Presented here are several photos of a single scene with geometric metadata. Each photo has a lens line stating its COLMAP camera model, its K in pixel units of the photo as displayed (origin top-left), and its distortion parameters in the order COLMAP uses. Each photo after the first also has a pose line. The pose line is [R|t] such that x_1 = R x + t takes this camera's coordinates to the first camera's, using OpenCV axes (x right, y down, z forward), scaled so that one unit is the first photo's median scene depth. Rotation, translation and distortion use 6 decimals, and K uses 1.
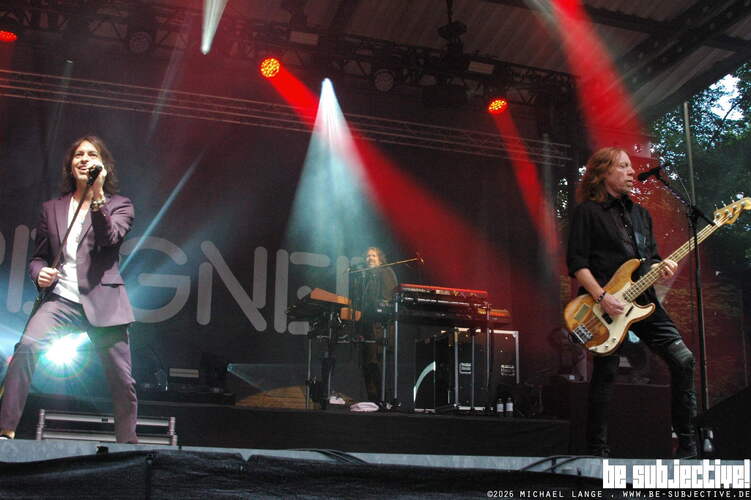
lens RADIAL K [[928.5, 0, 375.5], [0, 928.5, 250.0], [0, 0, 1]] dist [-0.202445, 0.217393]
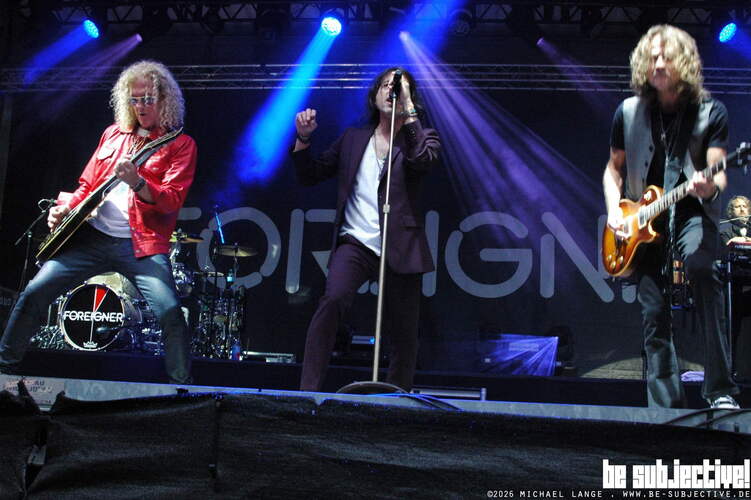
lens RADIAL K [[928.5, 0, 375.5], [0, 928.5, 250.0], [0, 0, 1]] dist [-0.202445, 0.217393]
pose [[0.908004, -0.056173, -0.415179, 0.279564], [0.064064, 0.997933, 0.005089, 0.066497], [0.414035, -0.031219, 0.909725, 0.164579]]
